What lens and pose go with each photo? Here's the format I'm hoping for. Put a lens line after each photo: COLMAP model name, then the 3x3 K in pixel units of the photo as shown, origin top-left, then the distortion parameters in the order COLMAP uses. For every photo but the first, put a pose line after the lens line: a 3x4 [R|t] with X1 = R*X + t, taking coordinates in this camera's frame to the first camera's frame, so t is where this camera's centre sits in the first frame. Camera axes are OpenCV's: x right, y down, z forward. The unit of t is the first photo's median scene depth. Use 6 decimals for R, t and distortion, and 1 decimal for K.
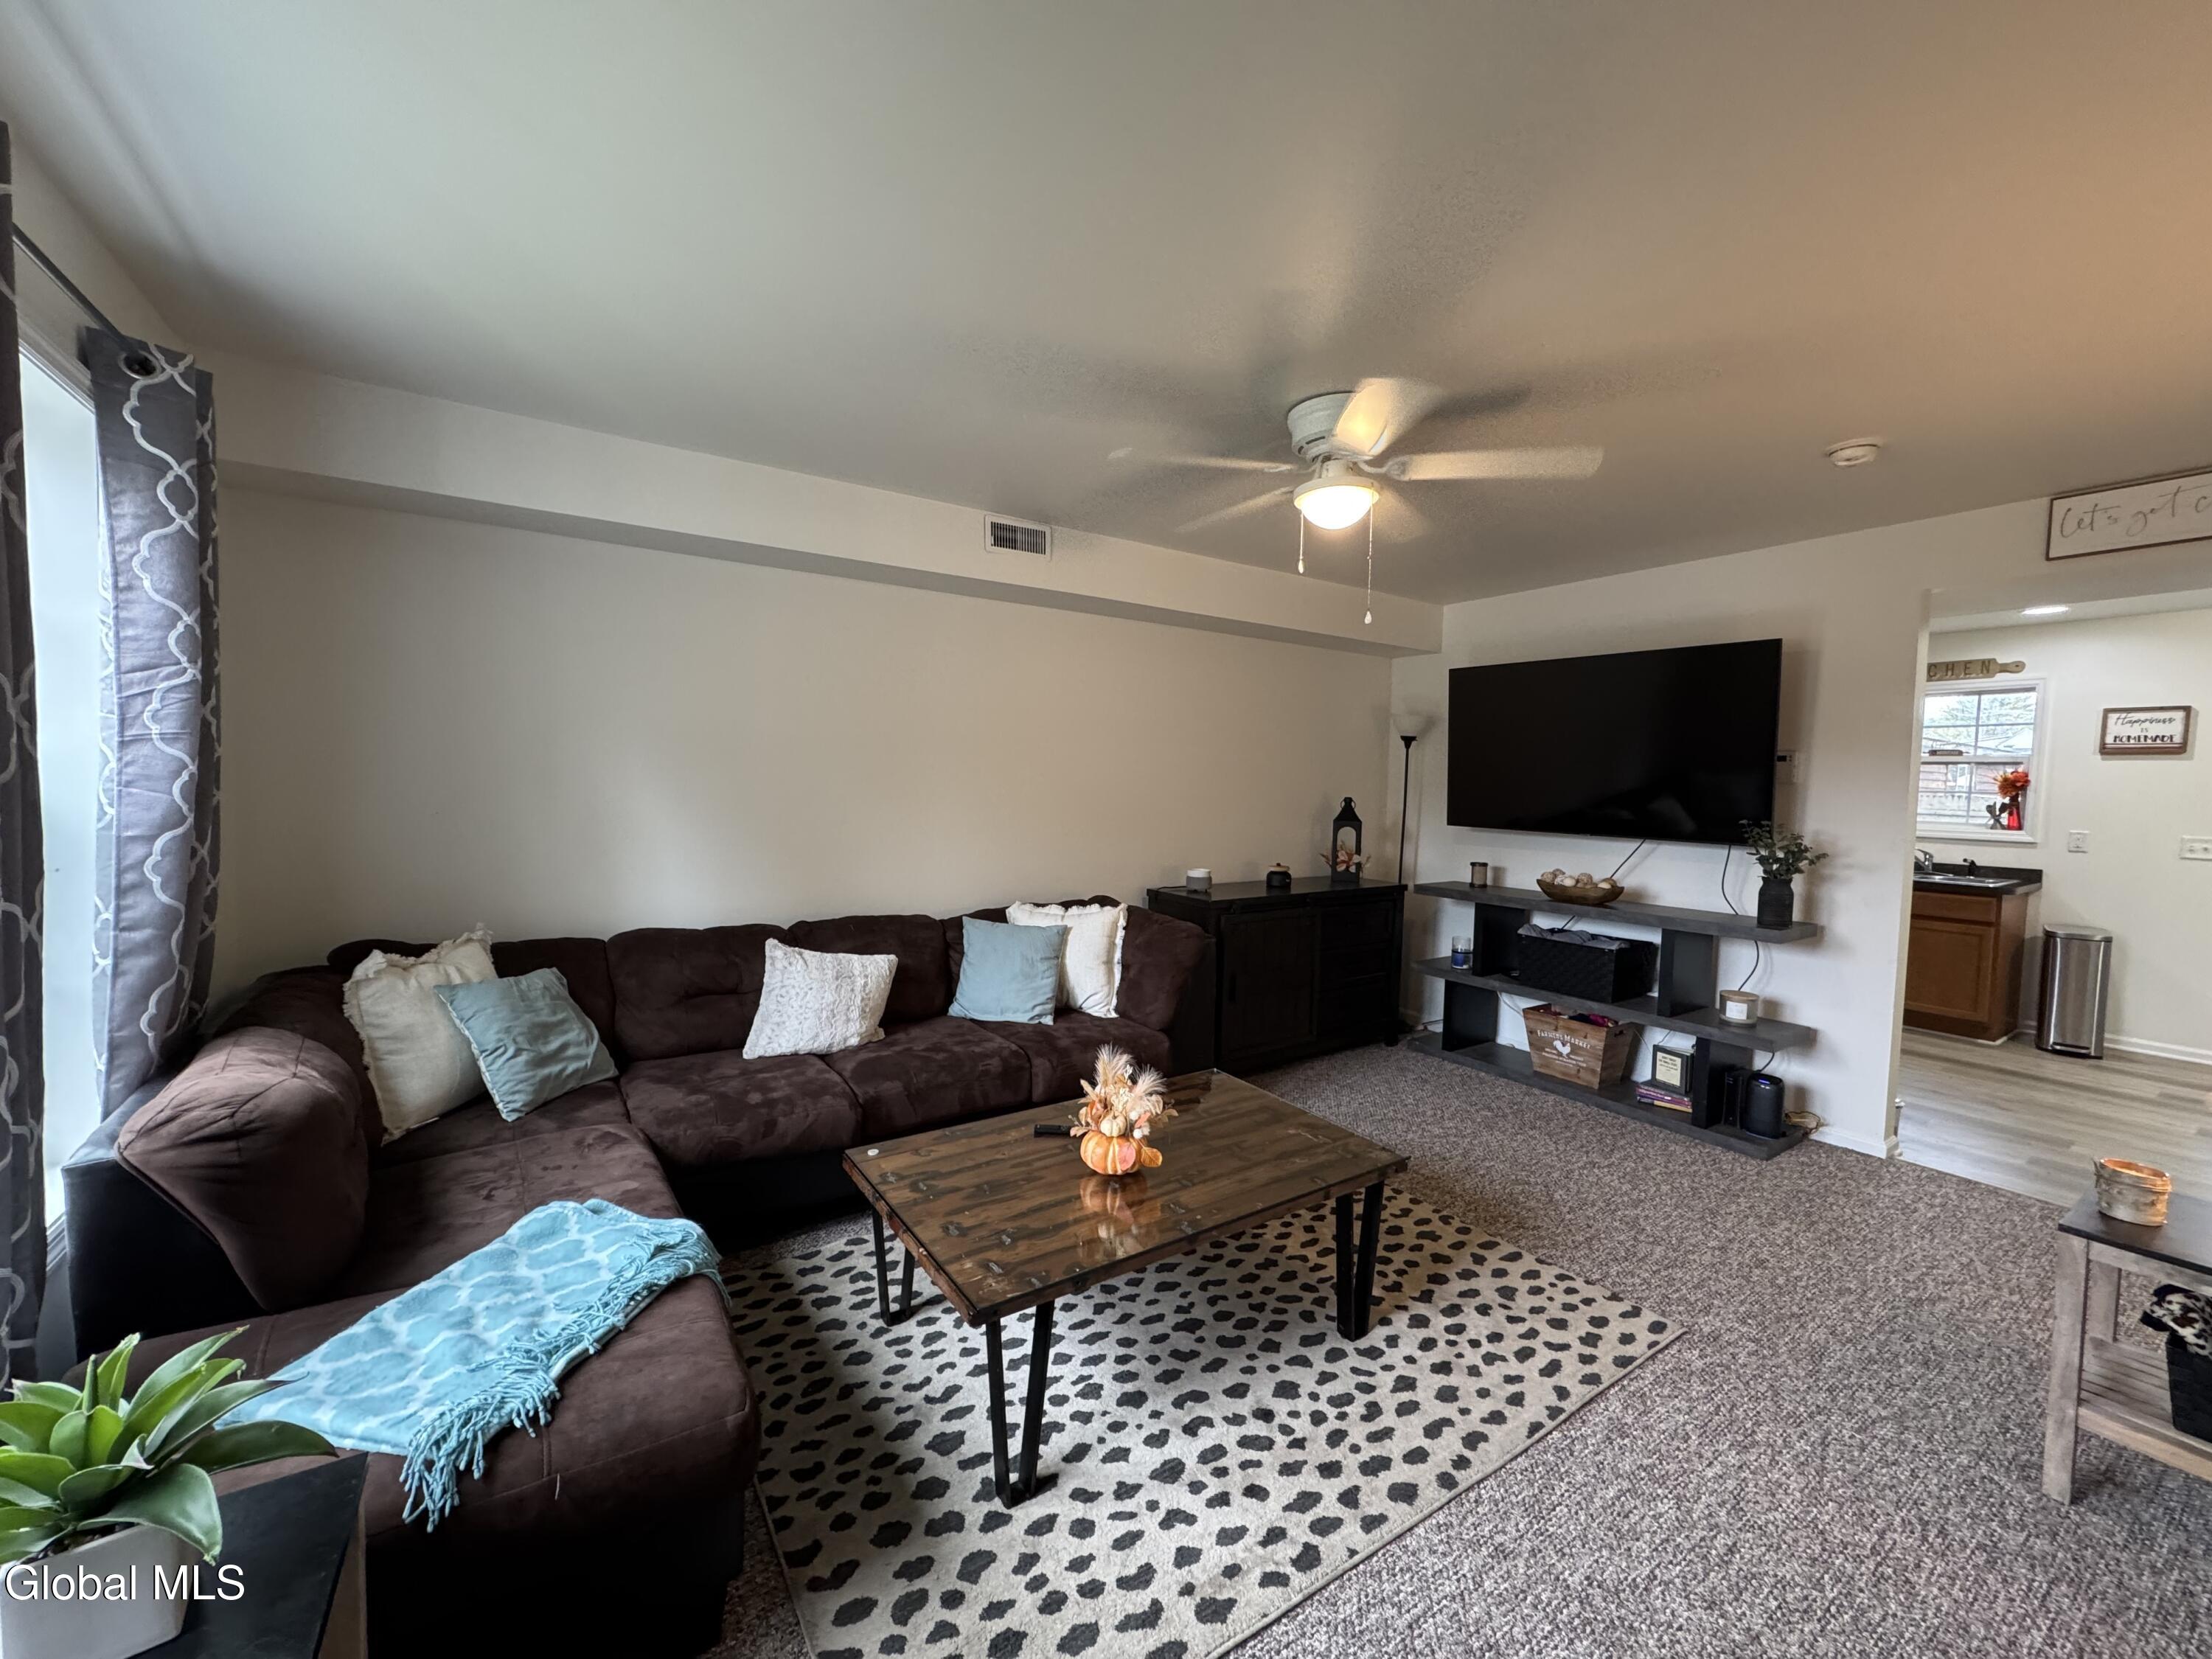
lens RADIAL K [[872.4, 0, 1101.8], [0, 872.4, 829.6], [0, 0, 1]] dist [-0.002415, -0.000057]
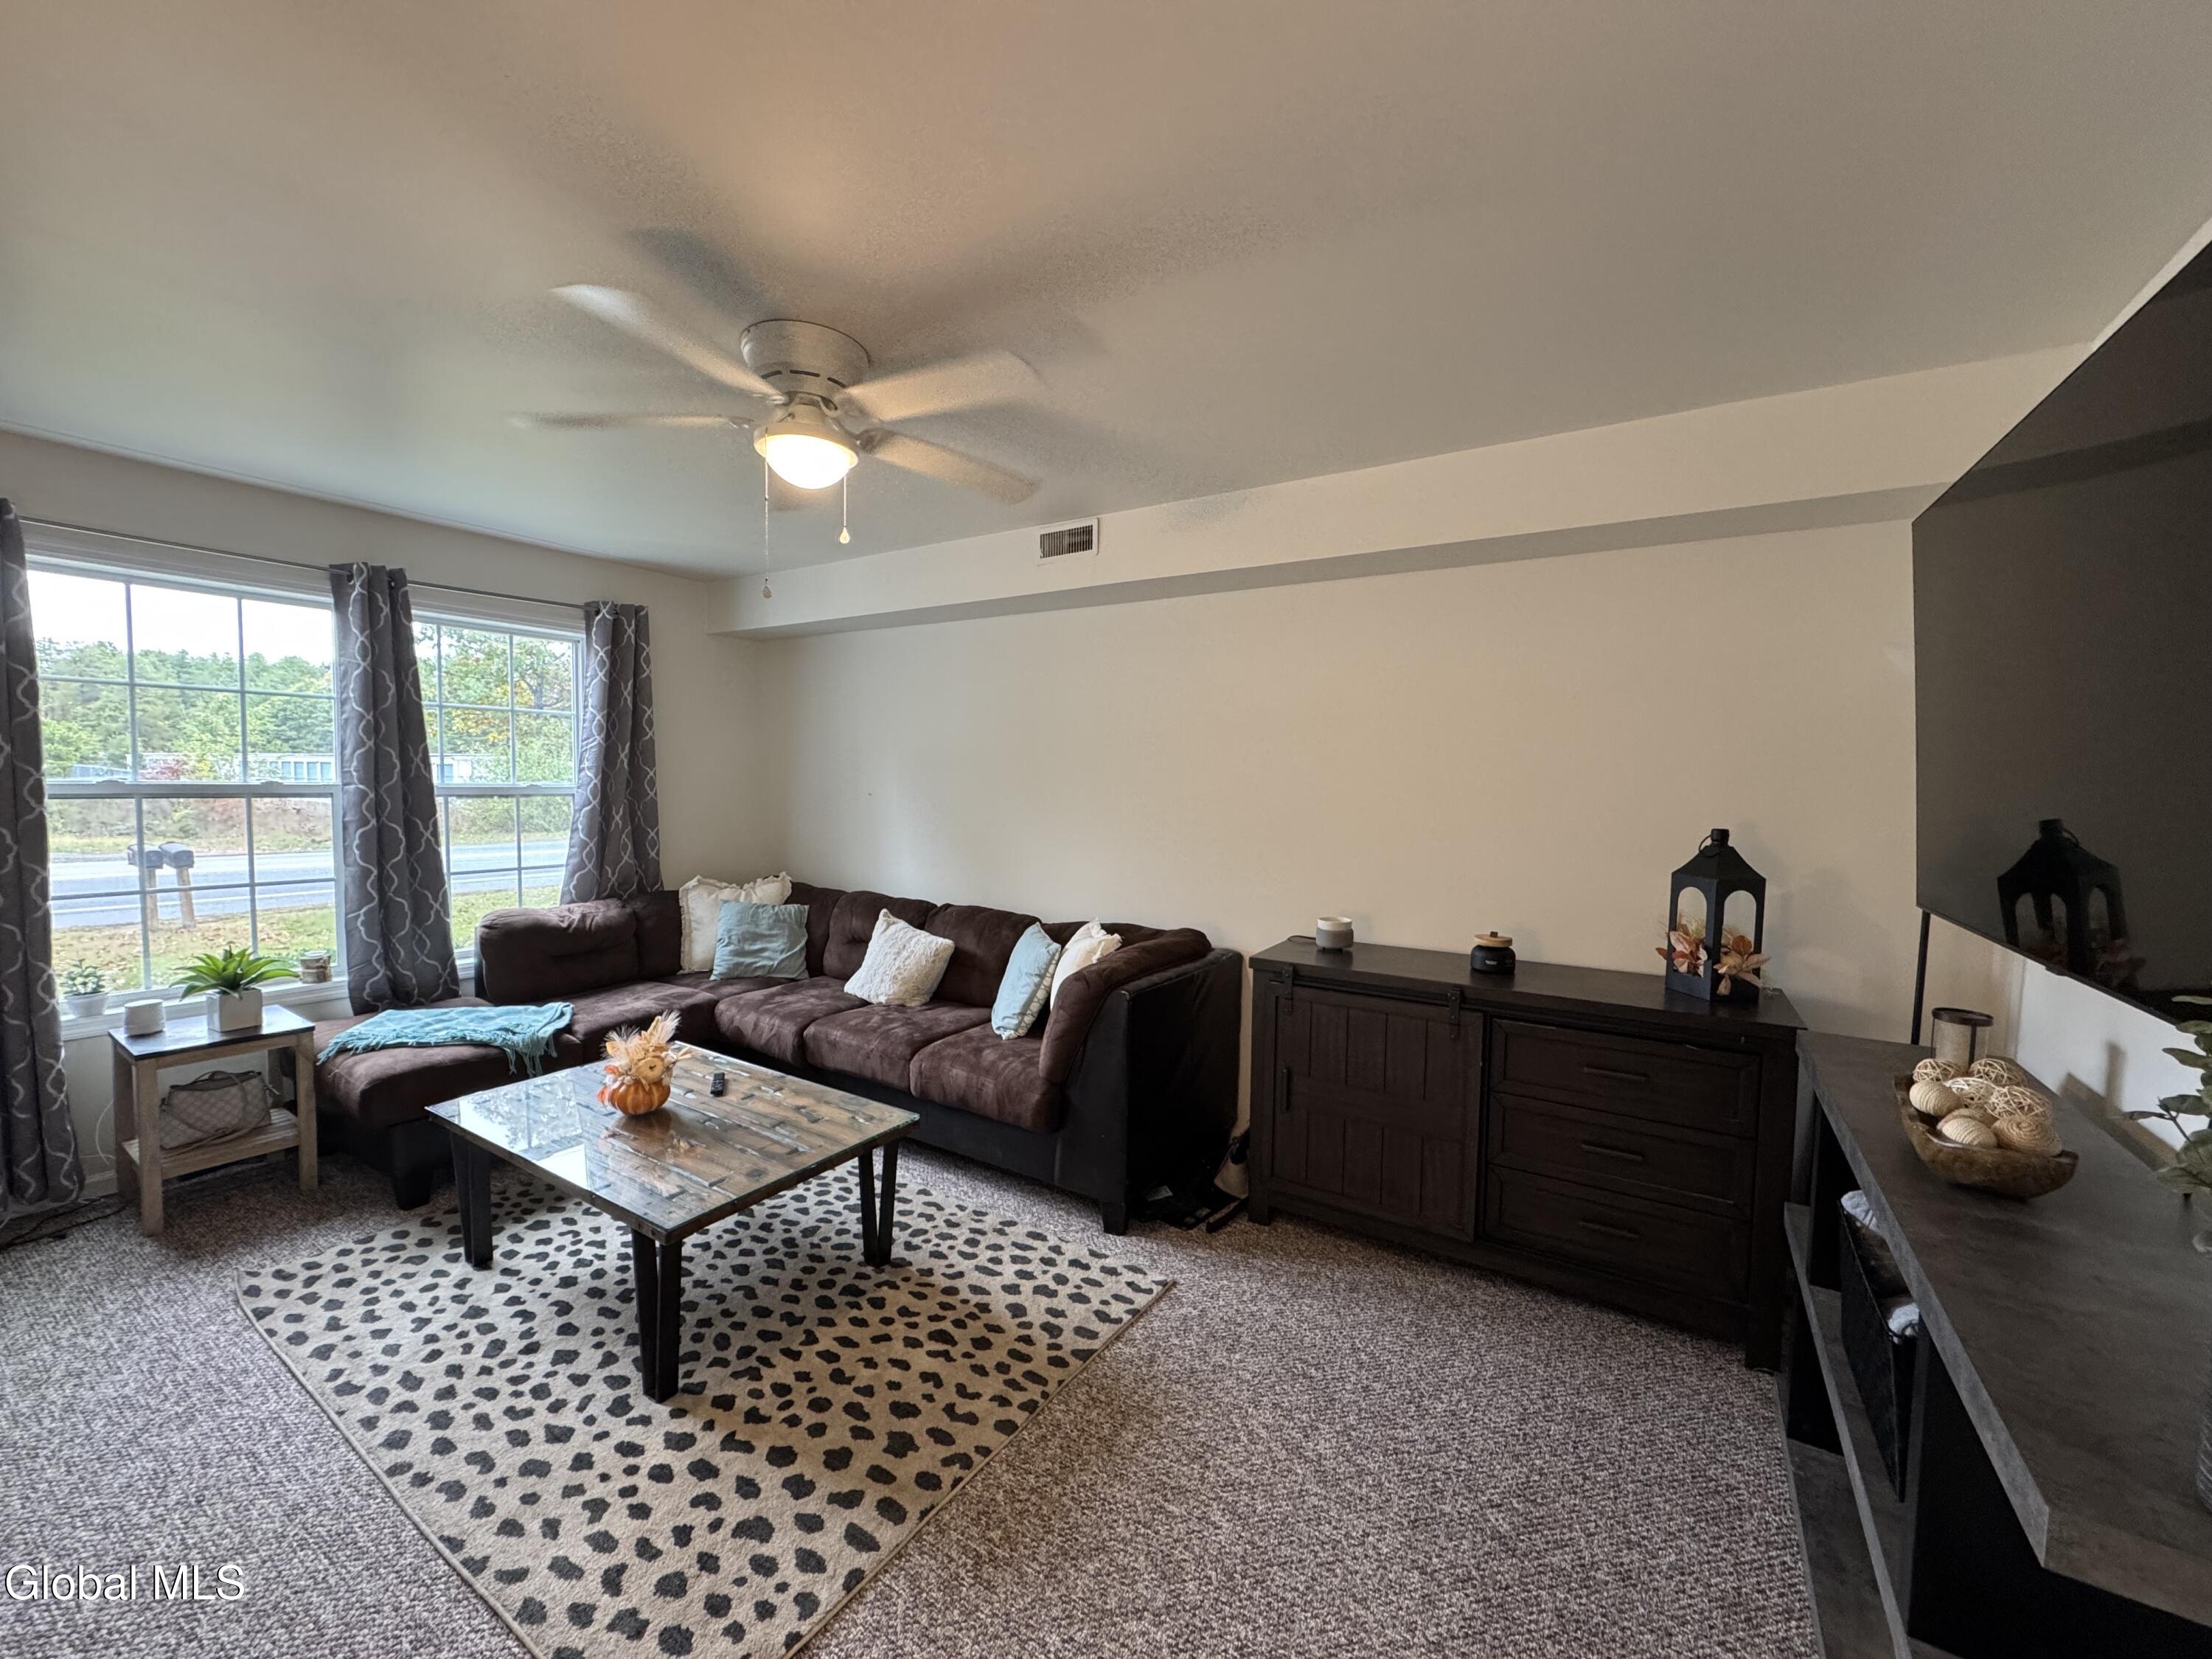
lens RADIAL K [[872.4, 0, 1103.8], [0, 872.4, 826.0], [0, 0, 1]] dist [-0.002415, -0.000057]
pose [[0.403447, 0.039761, -0.914139, 1.345265], [-0.061780, 0.997959, 0.016140, -0.057597], [0.912915, 0.049963, 0.405080, 1.075717]]
